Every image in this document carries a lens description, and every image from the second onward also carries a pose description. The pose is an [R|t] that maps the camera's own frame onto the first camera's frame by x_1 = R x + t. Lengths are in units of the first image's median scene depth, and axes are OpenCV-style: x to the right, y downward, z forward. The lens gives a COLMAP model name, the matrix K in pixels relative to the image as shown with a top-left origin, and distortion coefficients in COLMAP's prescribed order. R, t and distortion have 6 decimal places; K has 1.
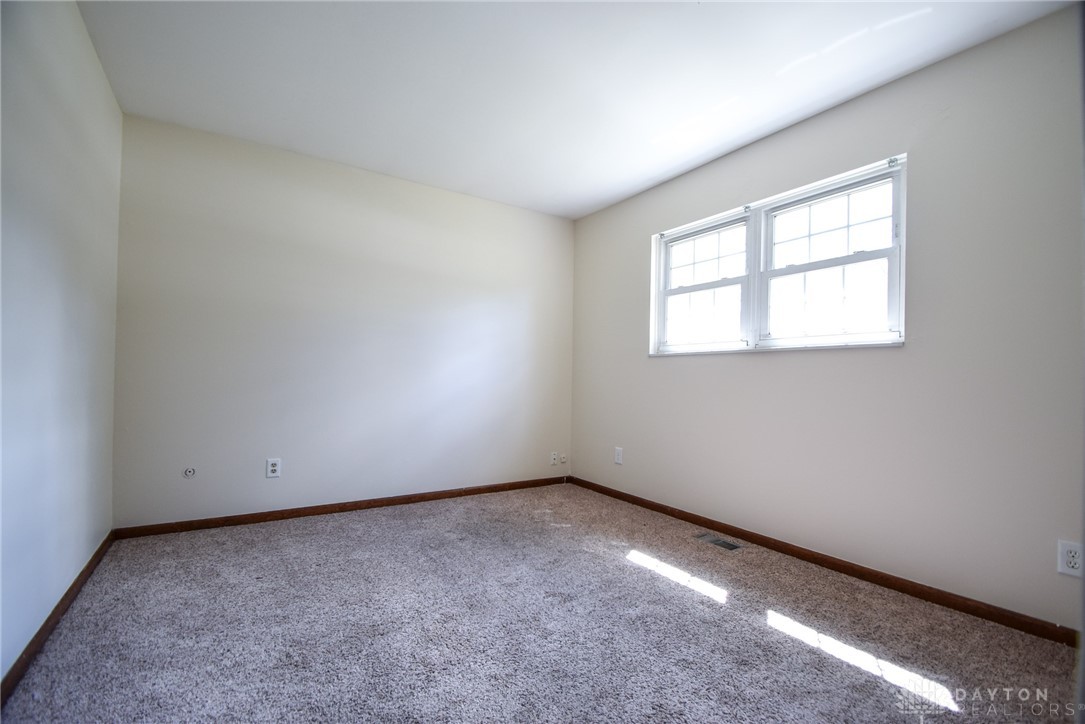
lens RADIAL K [[467.5, 0, 543.0], [0, 467.5, 368.1], [0, 0, 1]] dist [0.013498, -0.015956]
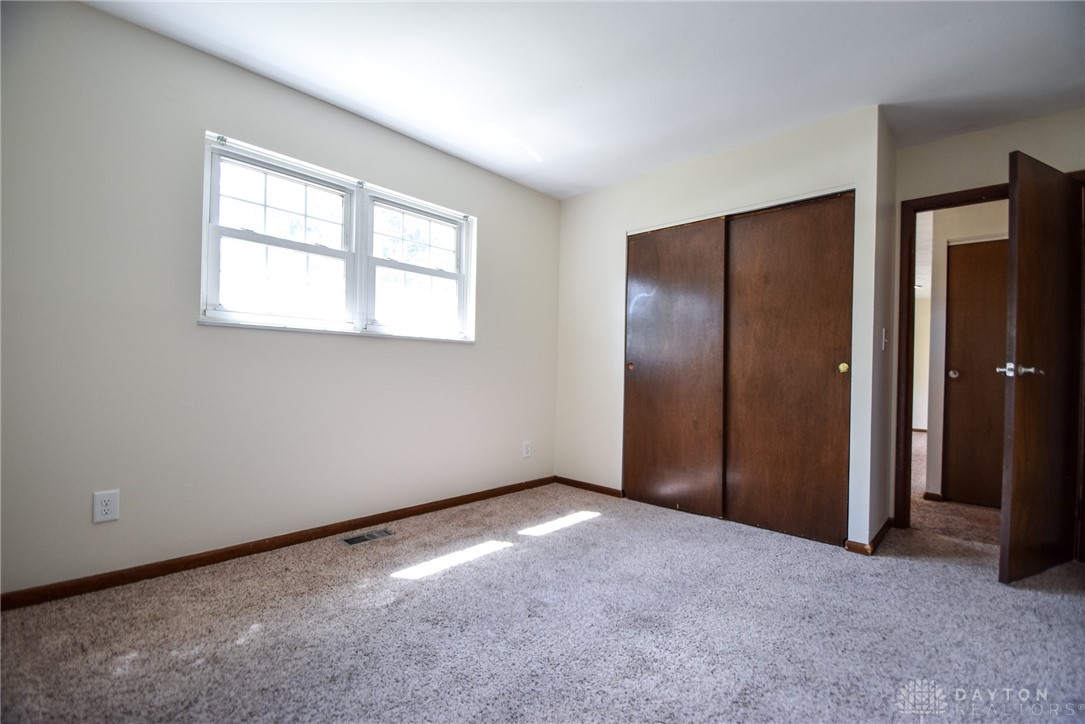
lens RADIAL K [[467.5, 0, 543.0], [0, 467.5, 368.1], [0, 0, 1]] dist [0.013498, -0.015956]
pose [[-0.227332, -0.012490, 0.973737, -0.608038], [-0.043441, 0.999052, 0.002673, 0.015190], [-0.972848, -0.041693, -0.227659, 0.876555]]
